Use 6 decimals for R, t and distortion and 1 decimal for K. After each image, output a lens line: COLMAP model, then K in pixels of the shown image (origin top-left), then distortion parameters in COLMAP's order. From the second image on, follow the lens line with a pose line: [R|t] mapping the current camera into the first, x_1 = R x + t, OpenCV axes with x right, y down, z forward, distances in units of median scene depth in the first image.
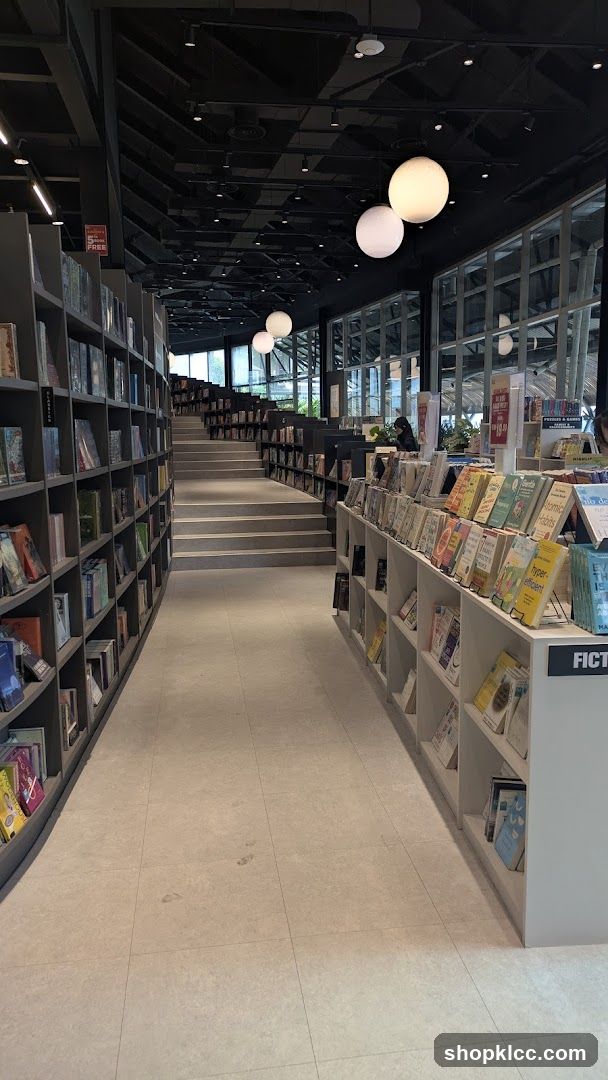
lens RADIAL K [[716.0, 0, 303.5], [0, 716.0, 536.9], [0, 0, 1]] dist [0.012827, -0.008054]
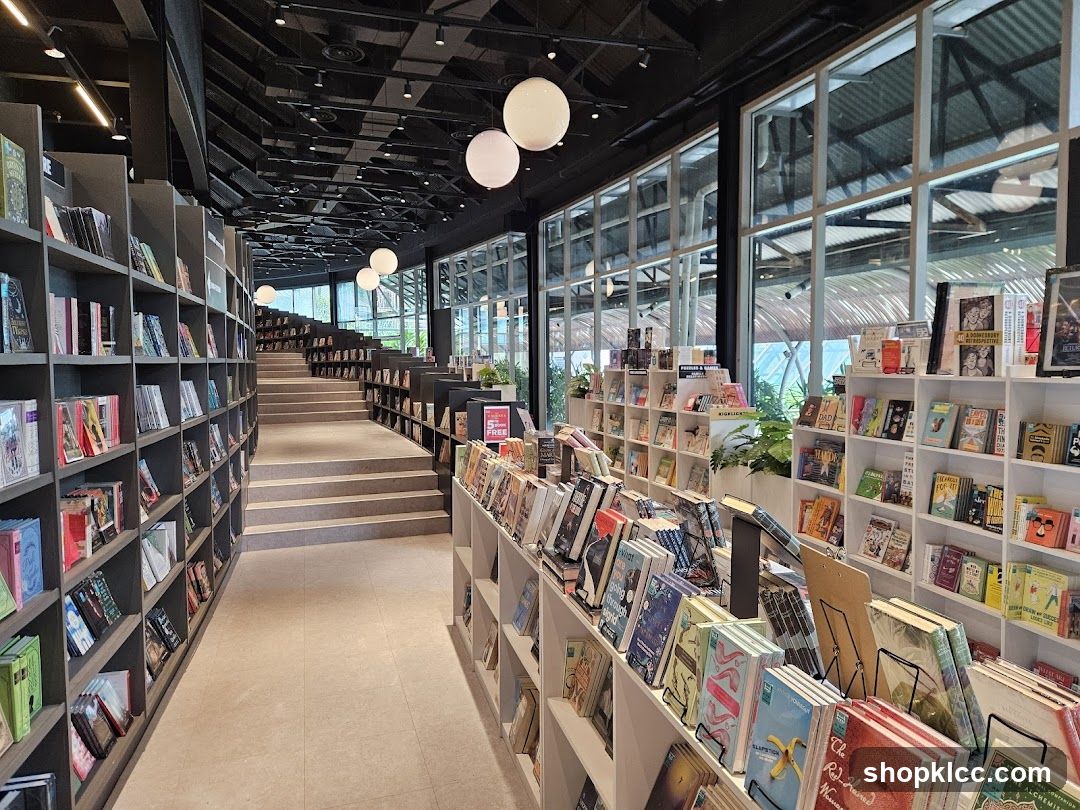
lens RADIAL K [[662.9, 0, 540.6], [0, 662.9, 405.1], [0, 0, 1]] dist [0.035710, -0.004328]
pose [[0.981782, -0.010827, 0.189704, 0.001521], [0.026659, 0.996349, -0.081104, -0.024039], [-0.188134, 0.084684, 0.978486, 0.097937]]
